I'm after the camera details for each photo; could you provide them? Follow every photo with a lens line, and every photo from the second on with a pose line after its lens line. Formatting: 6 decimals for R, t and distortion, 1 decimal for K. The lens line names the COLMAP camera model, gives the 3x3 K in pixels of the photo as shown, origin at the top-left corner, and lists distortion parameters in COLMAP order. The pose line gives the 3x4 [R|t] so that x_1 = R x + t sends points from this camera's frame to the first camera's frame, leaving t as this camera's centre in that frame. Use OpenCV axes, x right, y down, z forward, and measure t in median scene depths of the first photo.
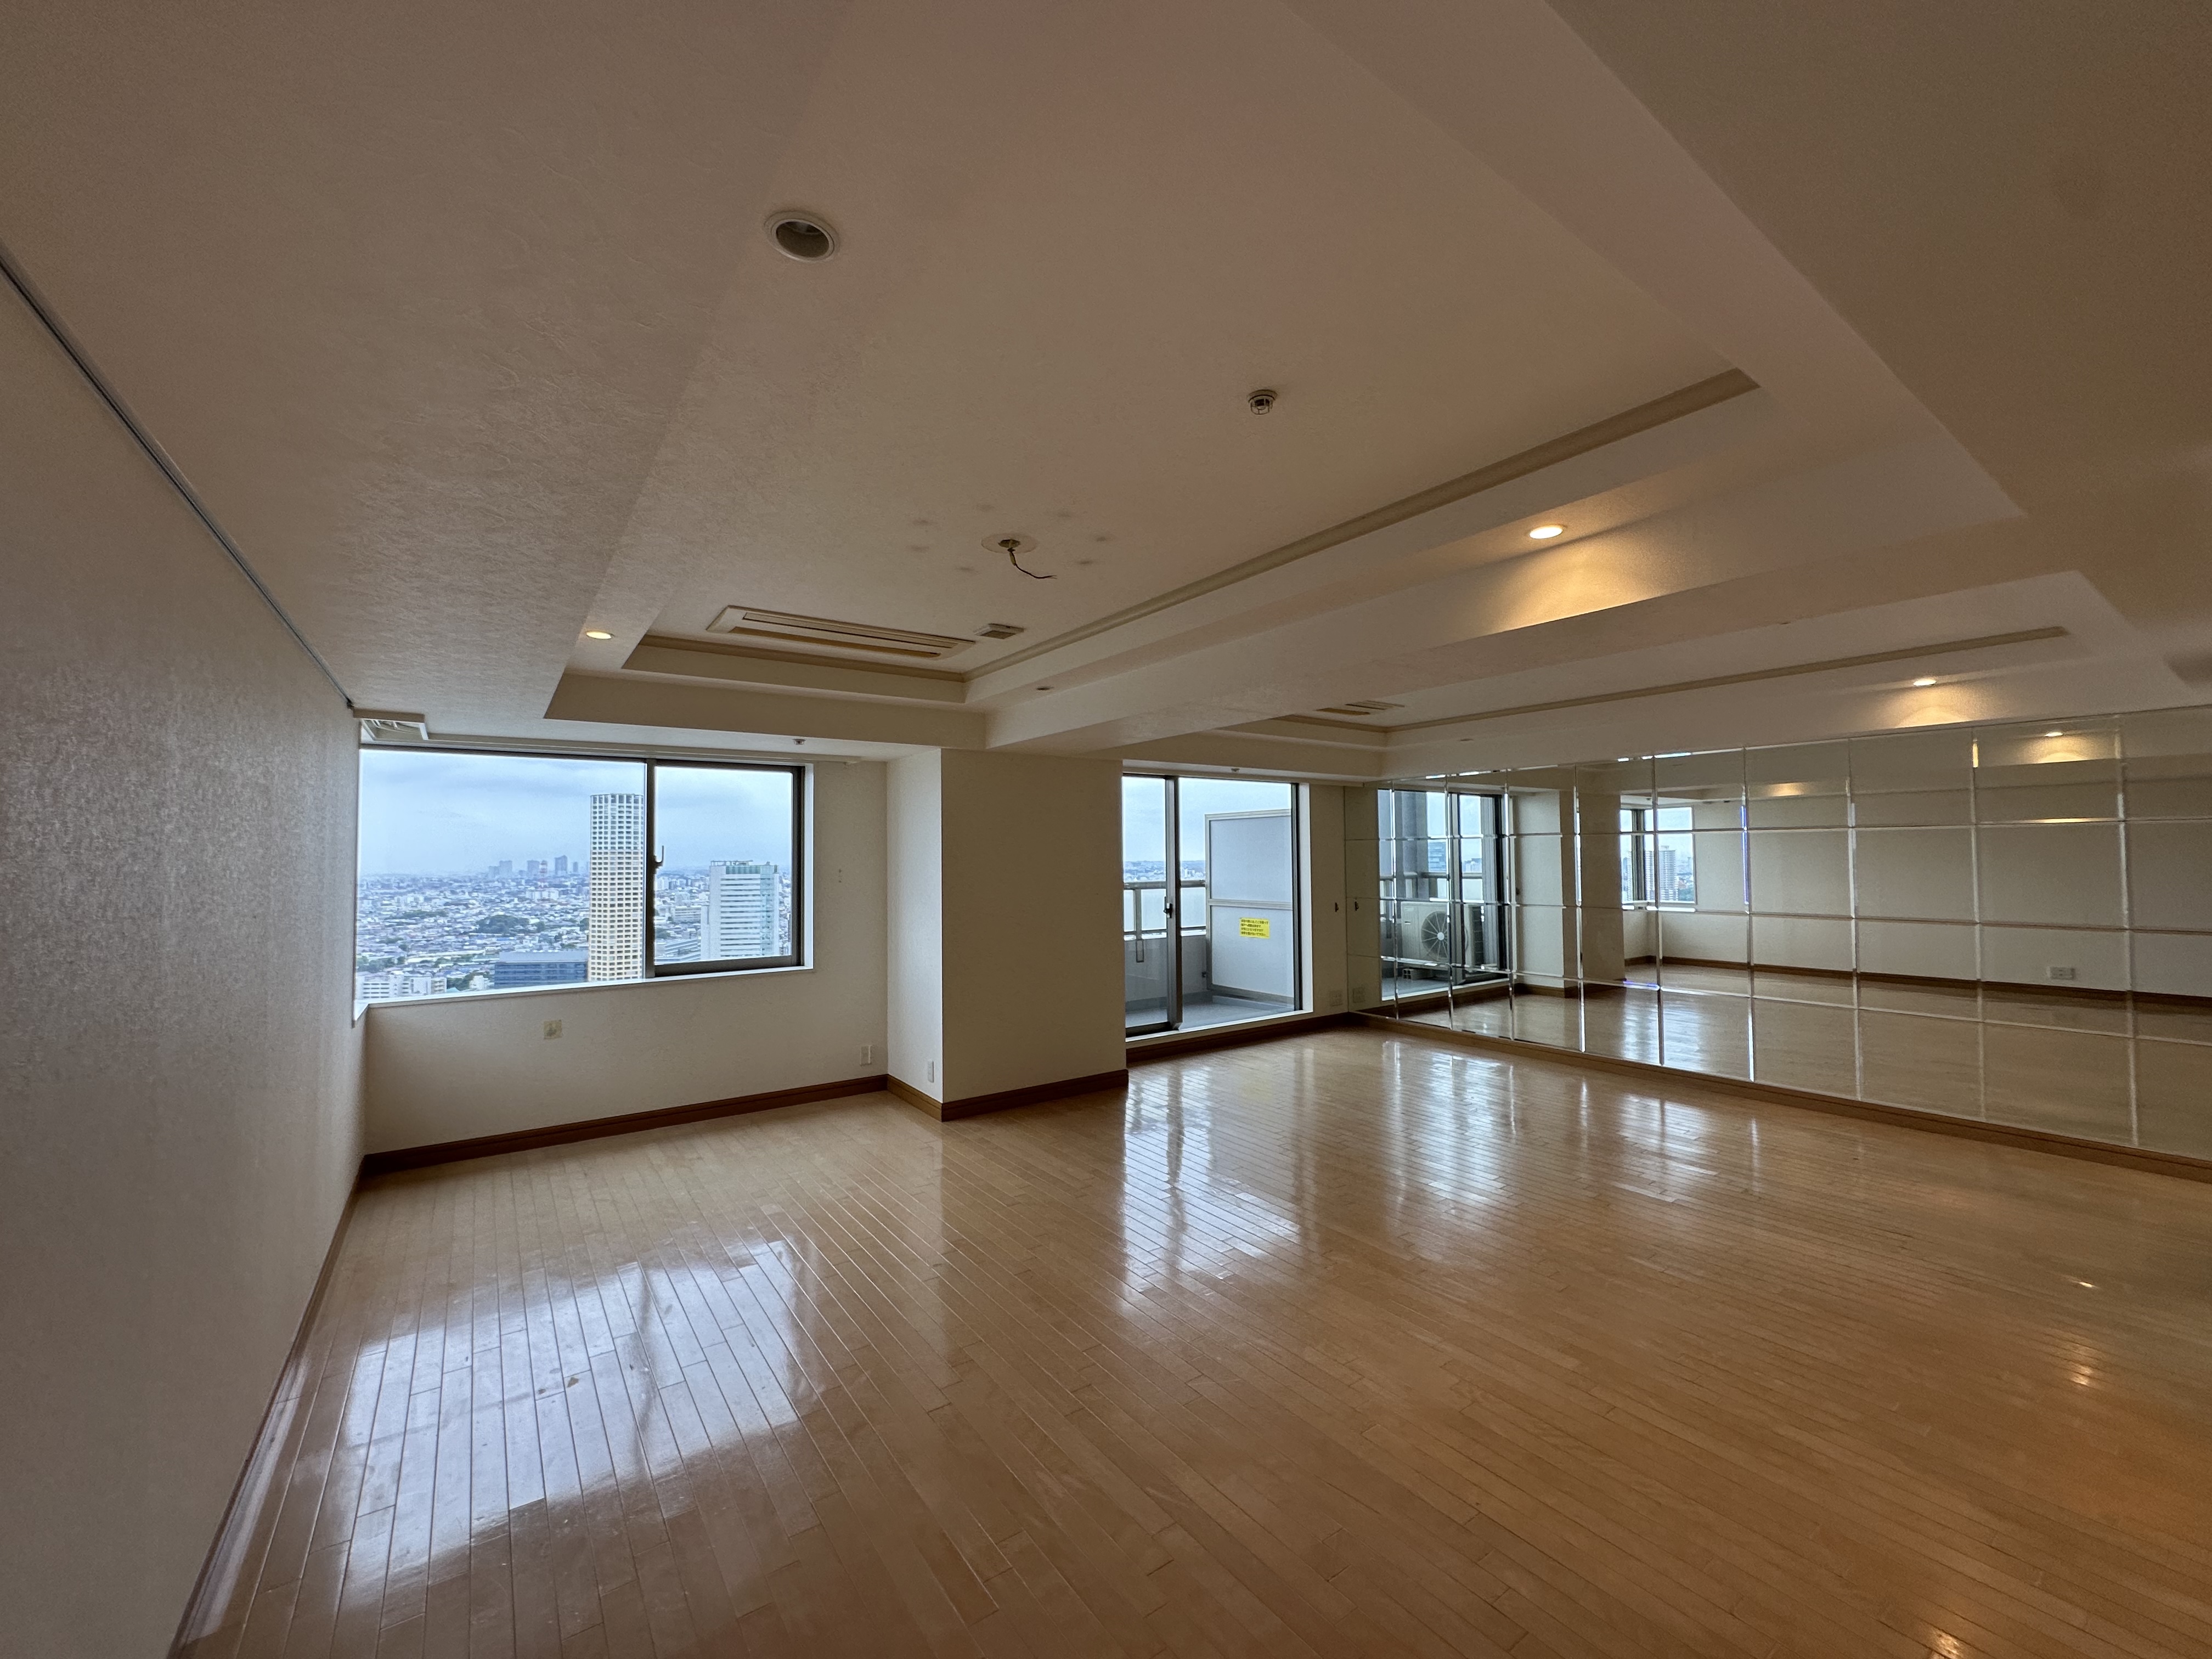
lens RADIAL K [[882.1, 0, 1117.4], [0, 882.1, 823.4], [0, 0, 1]] dist [-0.006541, 0.000830]
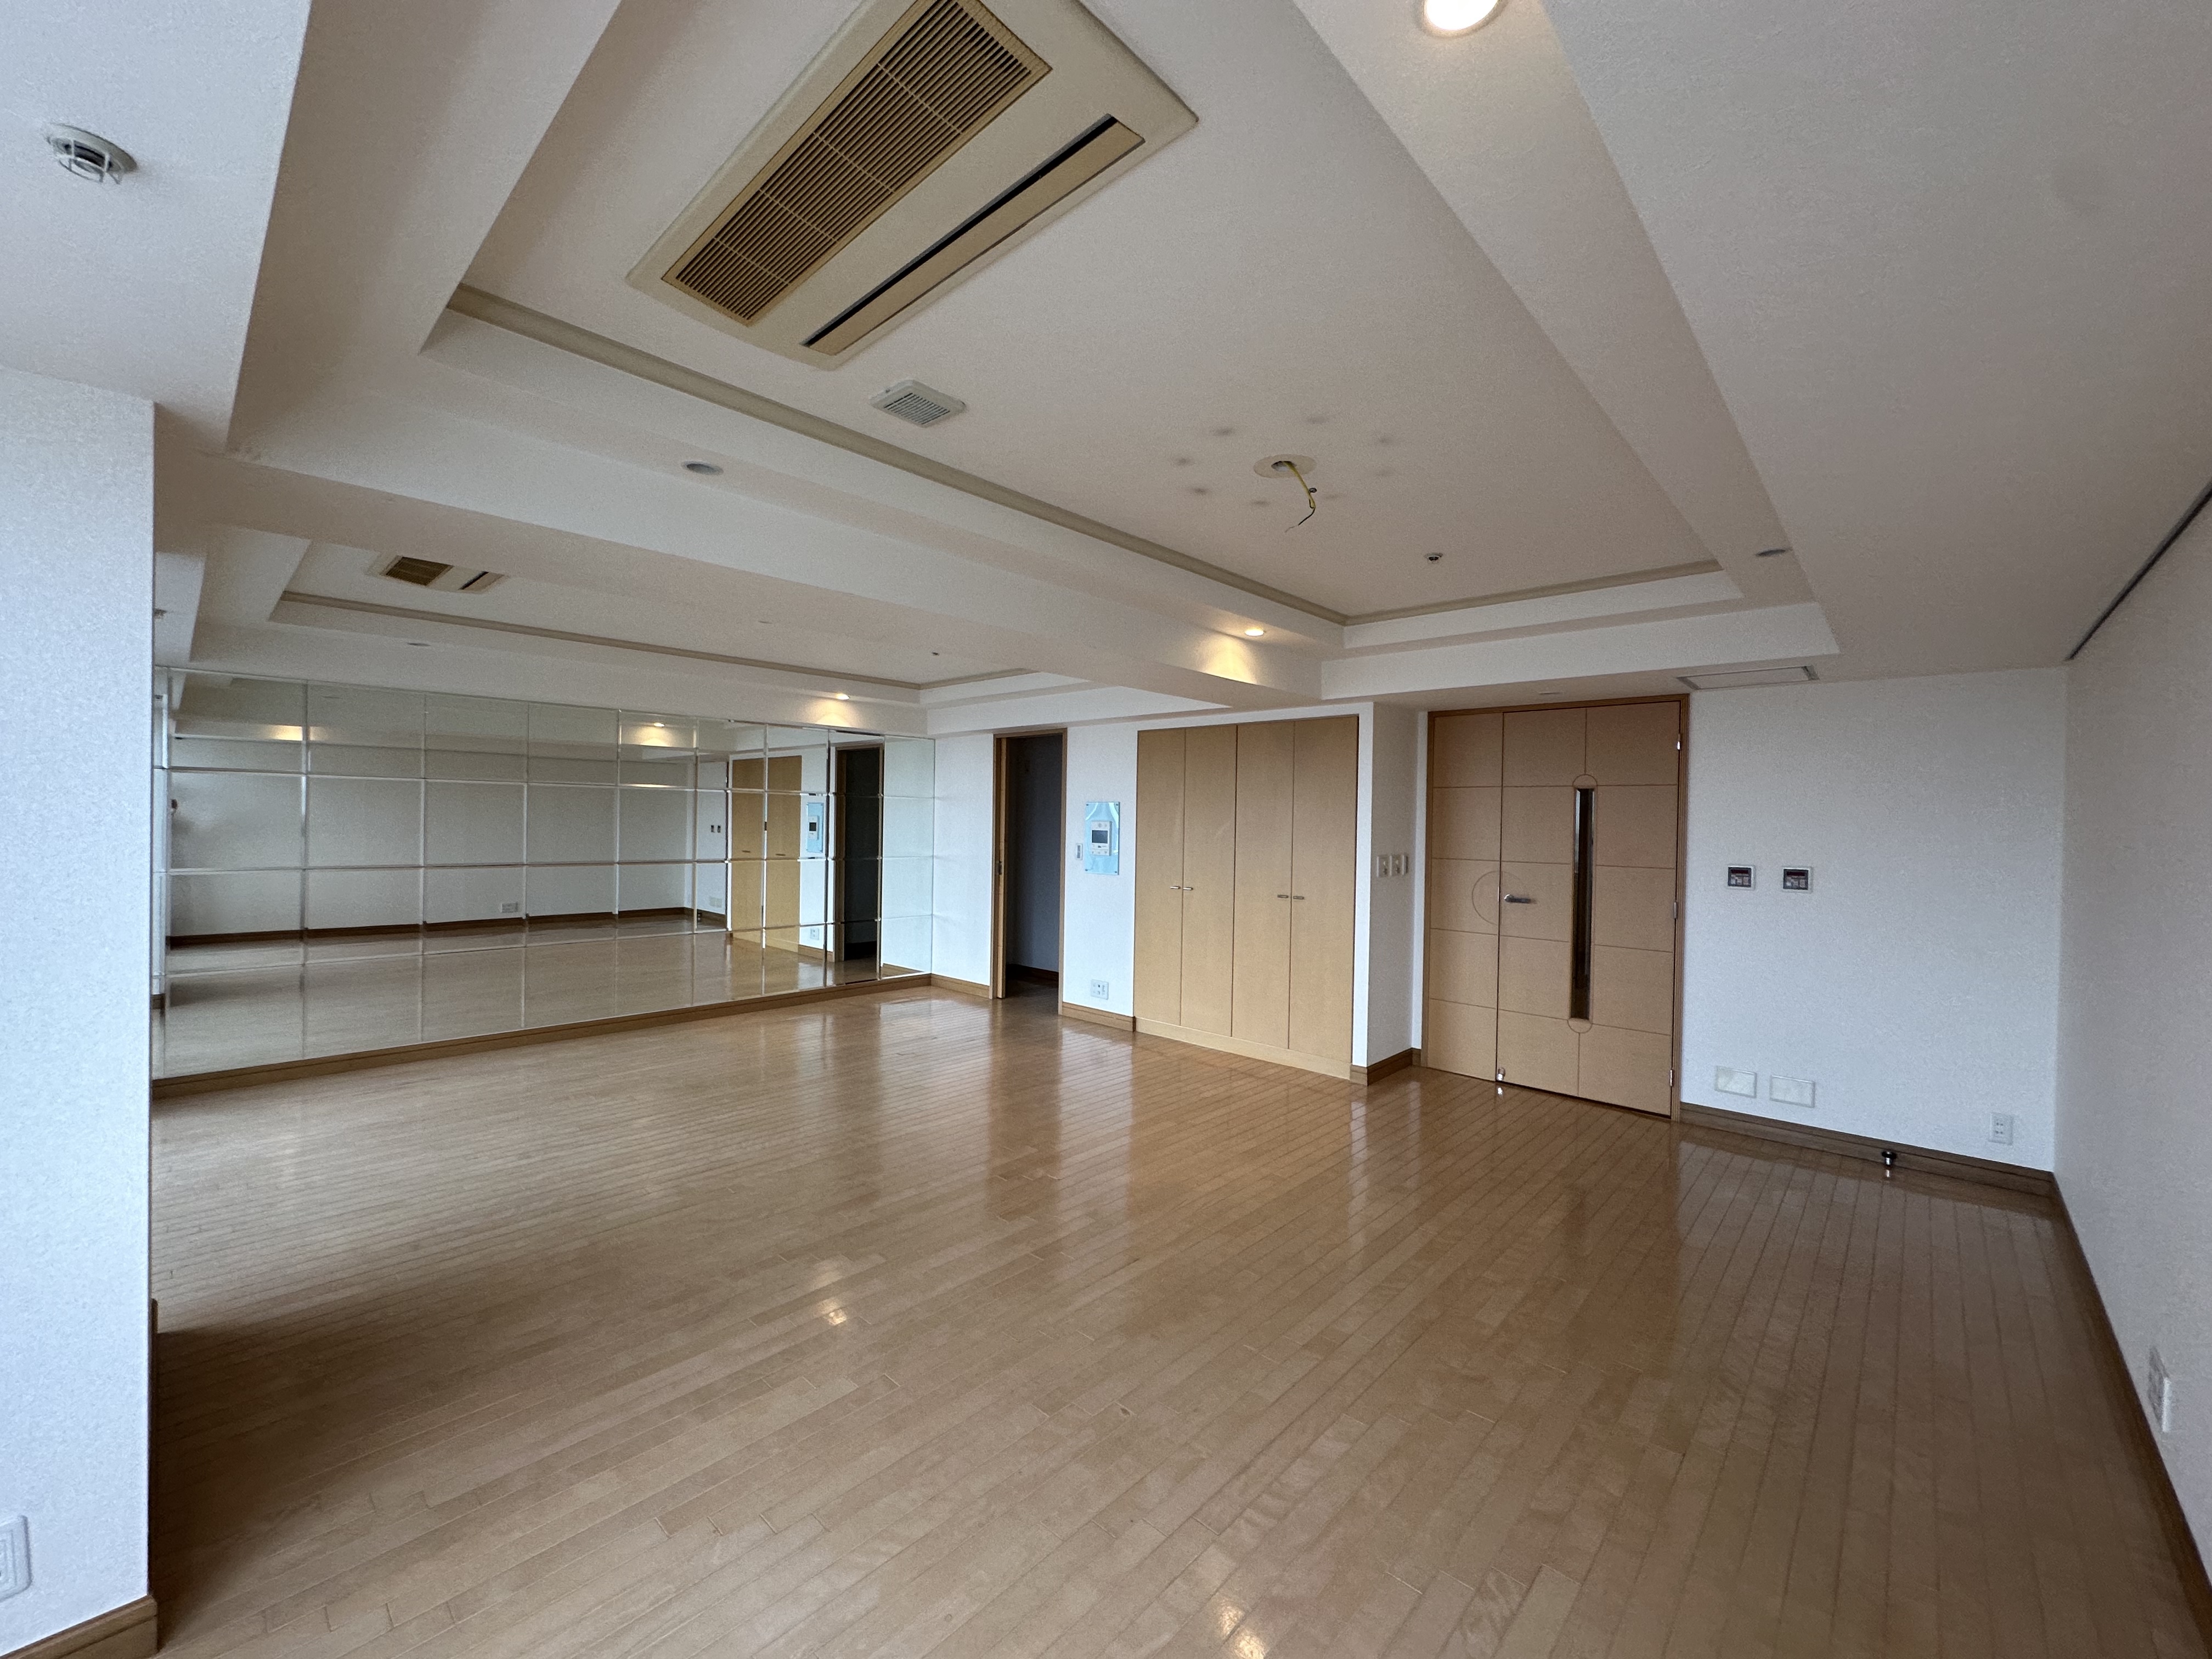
lens RADIAL K [[882.1, 0, 1112.7], [0, 882.1, 835.6], [0, 0, 1]] dist [-0.006541, 0.000830]
pose [[-0.200305, -0.010794, 0.979674, -0.436161], [-0.055464, 0.998461, -0.000340, 0.032724], [-0.978162, -0.054405, -0.200595, 0.592035]]
